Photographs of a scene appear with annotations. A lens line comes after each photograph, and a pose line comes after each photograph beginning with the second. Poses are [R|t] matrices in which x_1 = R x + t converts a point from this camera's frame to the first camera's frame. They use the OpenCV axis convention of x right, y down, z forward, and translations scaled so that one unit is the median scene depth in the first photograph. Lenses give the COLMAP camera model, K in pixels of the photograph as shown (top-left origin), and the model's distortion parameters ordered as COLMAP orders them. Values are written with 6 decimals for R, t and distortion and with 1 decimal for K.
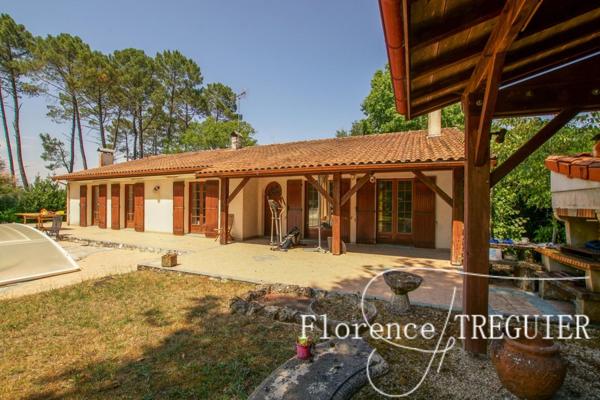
lens RADIAL K [[258.0, 0, 300.0], [0, 258.0, 200.0], [0, 0, 1]] dist [0.001206, 0.000157]
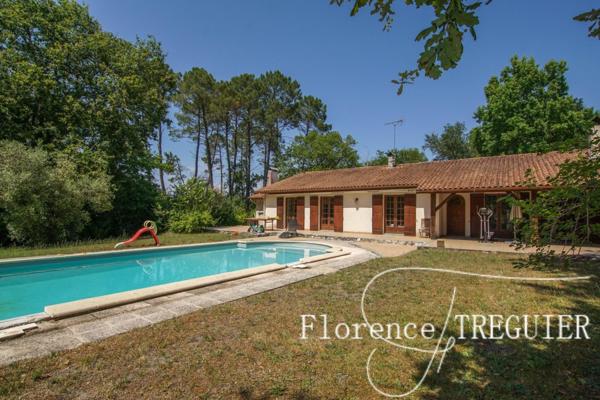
lens RADIAL K [[291.6, 0, 300.0], [0, 291.6, 200.0], [0, 0, 1]] dist [-0.002100, -0.000080]
pose [[0.983186, -0.004853, -0.182541, -0.257282], [-0.000895, 0.999507, -0.031398, 0.001928], [0.182603, 0.031033, 0.982697, -0.255077]]
